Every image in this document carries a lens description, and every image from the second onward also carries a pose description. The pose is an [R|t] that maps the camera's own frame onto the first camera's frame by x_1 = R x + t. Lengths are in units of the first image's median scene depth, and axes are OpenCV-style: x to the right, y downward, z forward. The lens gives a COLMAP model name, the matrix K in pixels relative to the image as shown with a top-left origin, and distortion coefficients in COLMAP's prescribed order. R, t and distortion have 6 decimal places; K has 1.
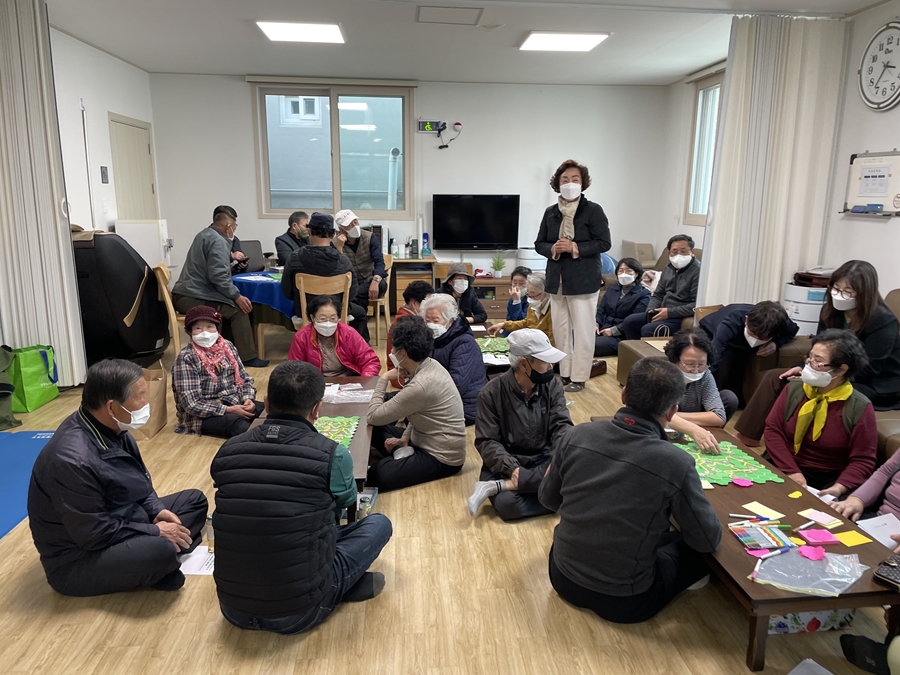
lens RADIAL K [[679.0, 0, 462.3], [0, 679.0, 342.0], [0, 0, 1]] dist [0.088859, -0.116636]
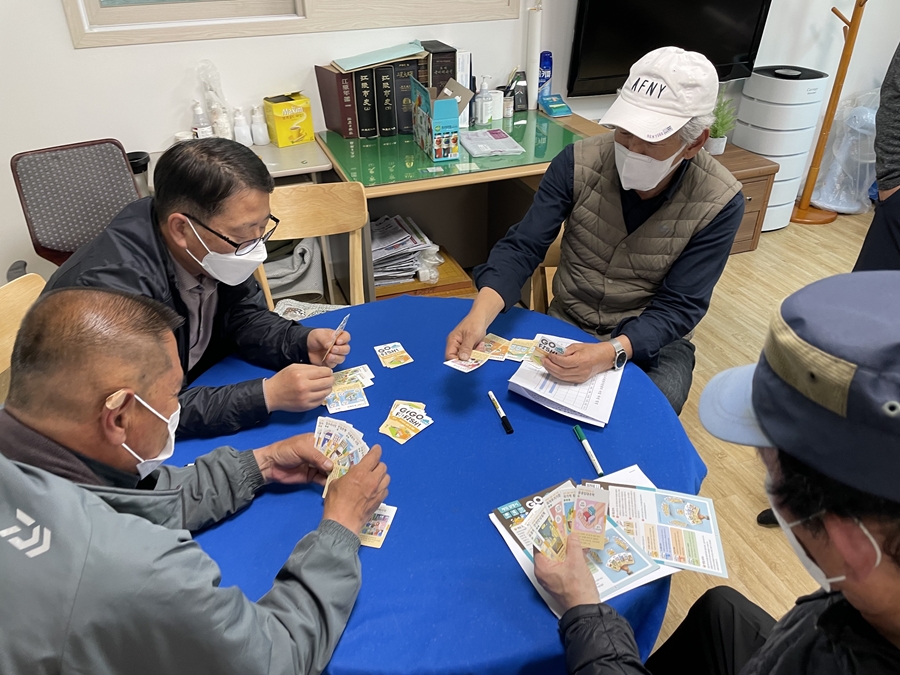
lens RADIAL K [[679.0, 0, 442.1], [0, 679.0, 344.7], [0, 0, 1]] dist [0.088859, -0.116636]
pose [[0.968639, -0.154695, 0.194442, -0.271540], [0.076840, 0.930688, 0.357651, -0.191122], [-0.236292, -0.331494, 0.913388, 0.767680]]
